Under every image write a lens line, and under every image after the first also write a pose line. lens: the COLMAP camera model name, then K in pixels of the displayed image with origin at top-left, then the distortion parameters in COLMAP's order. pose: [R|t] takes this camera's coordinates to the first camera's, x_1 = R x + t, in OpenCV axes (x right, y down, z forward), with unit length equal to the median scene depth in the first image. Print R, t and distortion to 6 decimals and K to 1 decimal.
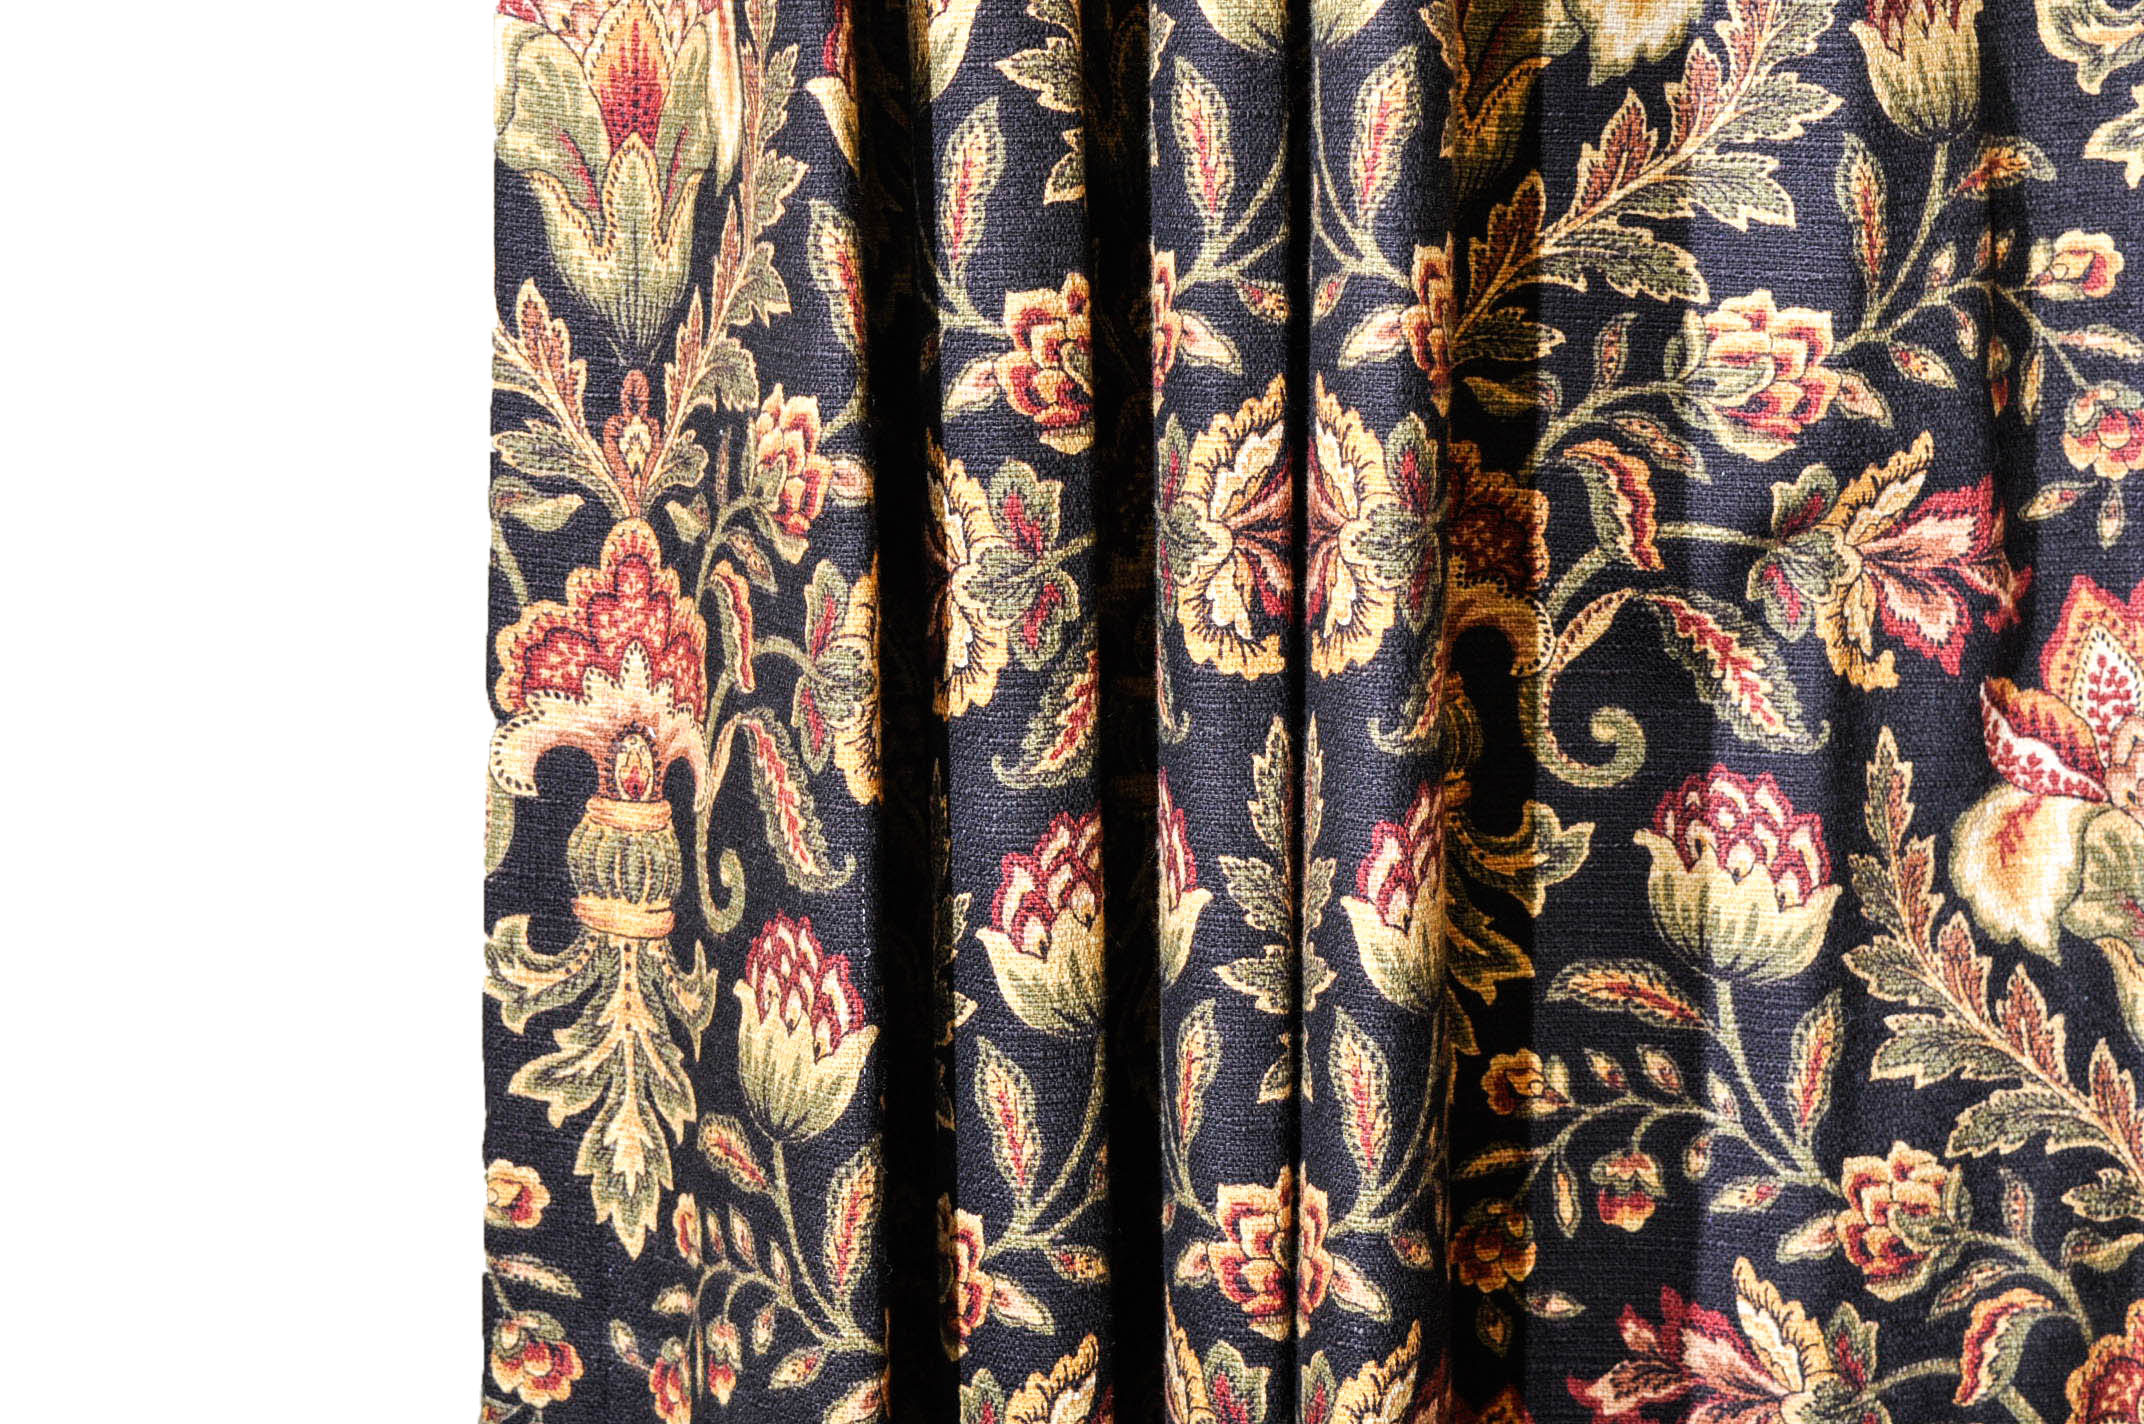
lens RADIAL K [[3657.9, 0, 1072.0], [0, 3657.9, 712.0], [0, 0, 1]] dist [0.006823, -0.048806]
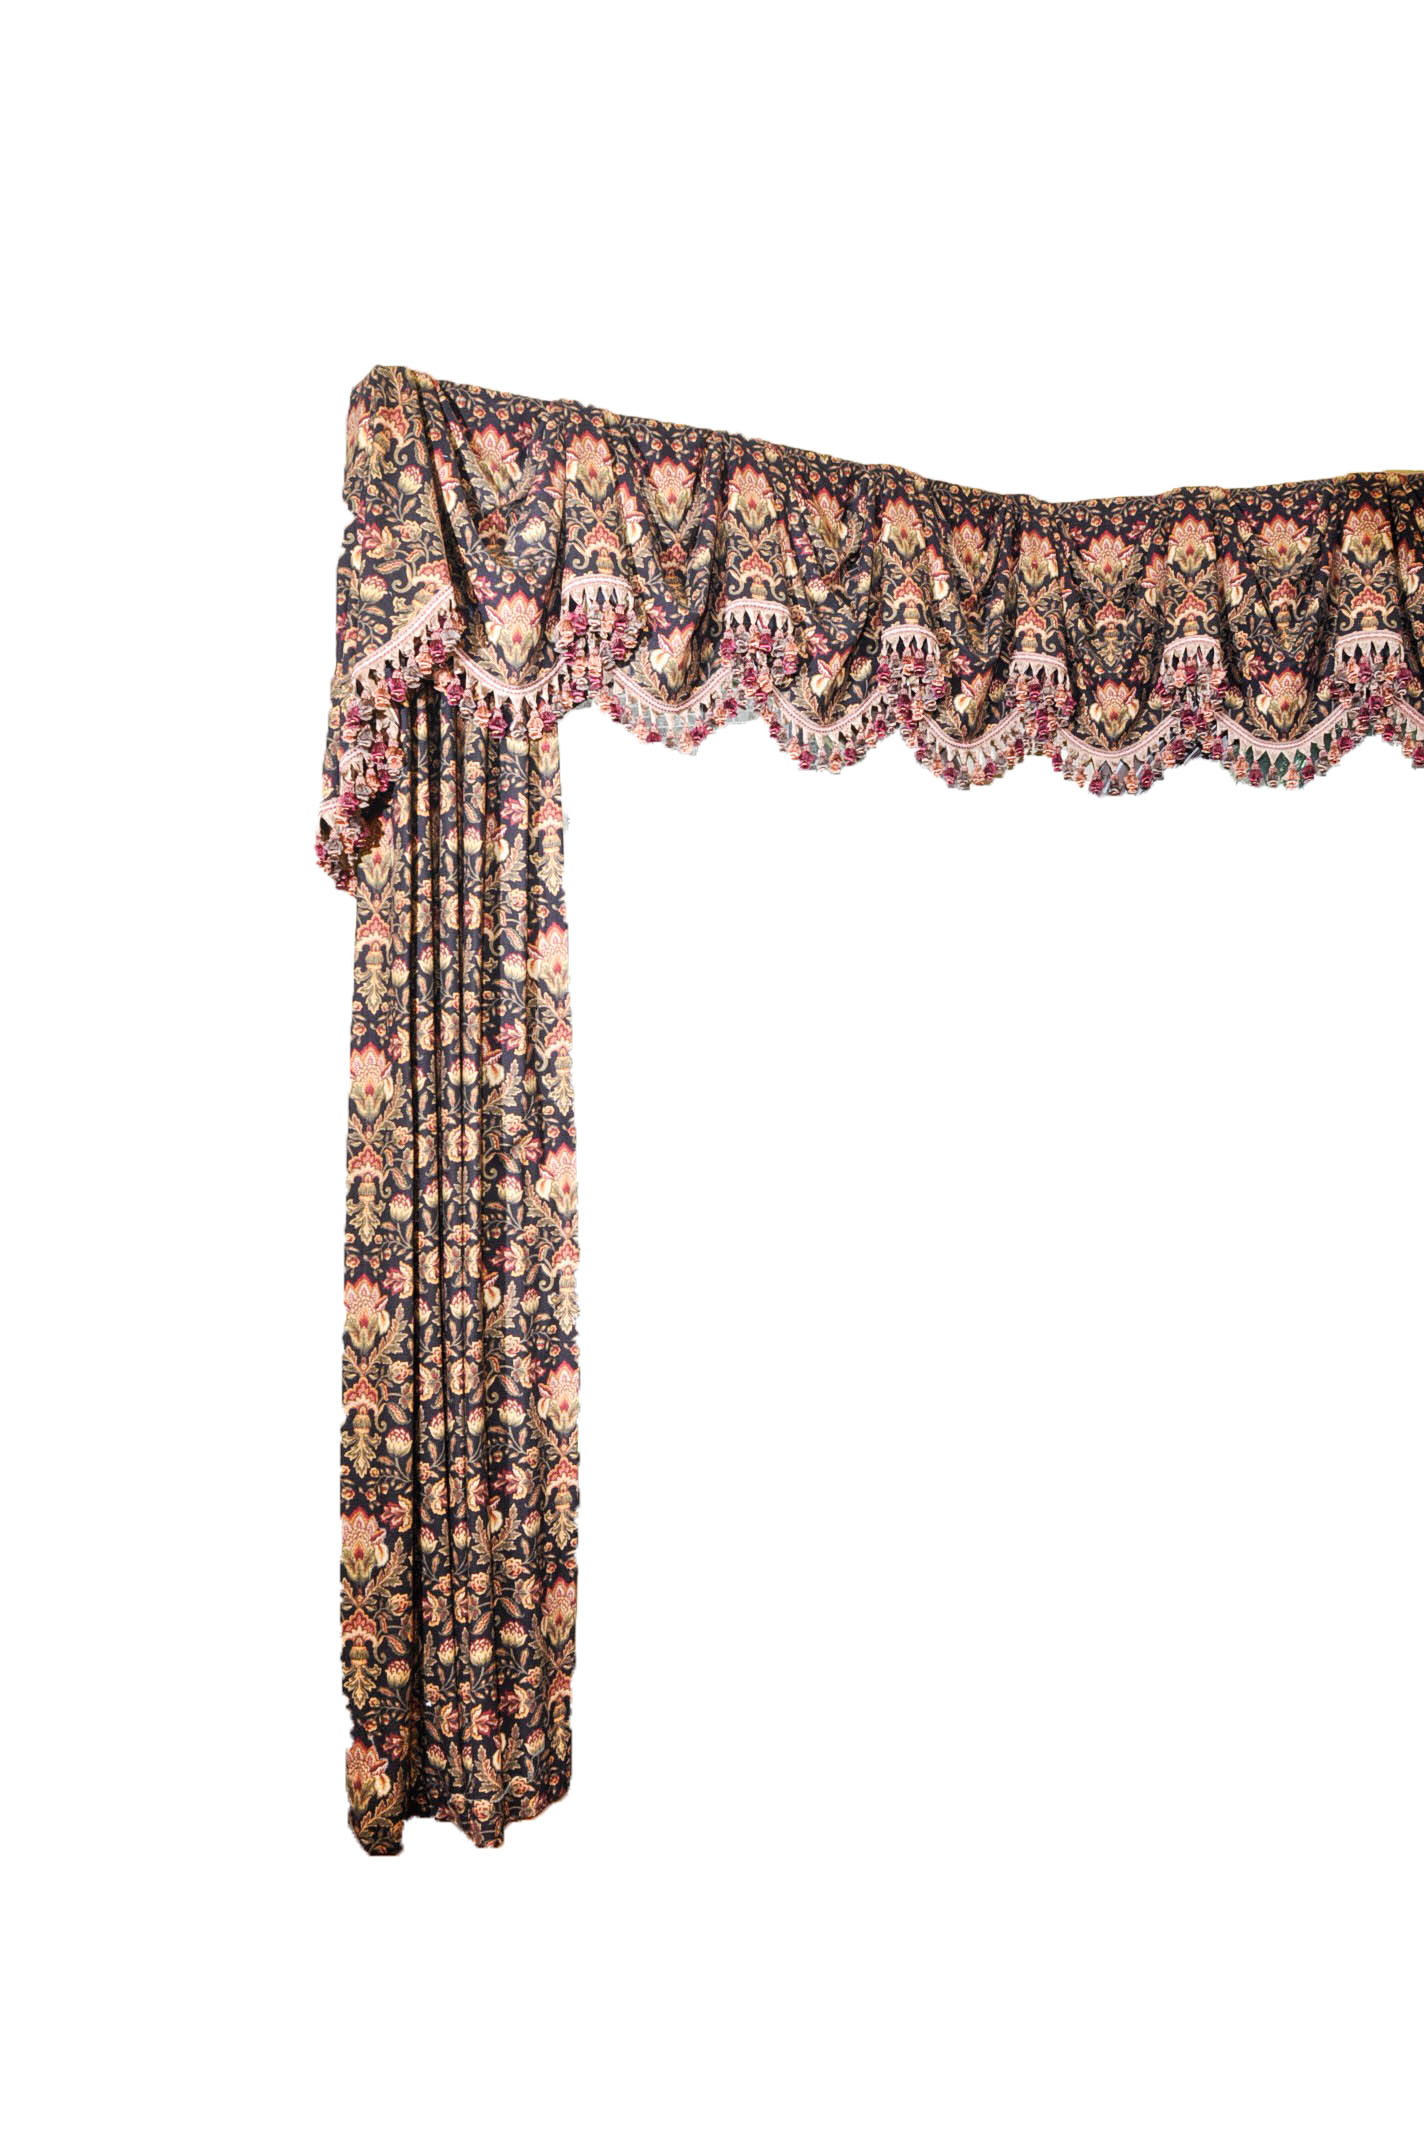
lens RADIAL K [[1726.8, 0, 712.0], [0, 1726.8, 1072.0], [0, 0, 1]] dist [-0.075824, -0.001209]
pose [[0.909852, 0.003658, 0.414916, -0.950535], [0.052053, 0.991055, -0.122883, 0.271482], [-0.411654, 0.133403, 0.901523, -2.512334]]
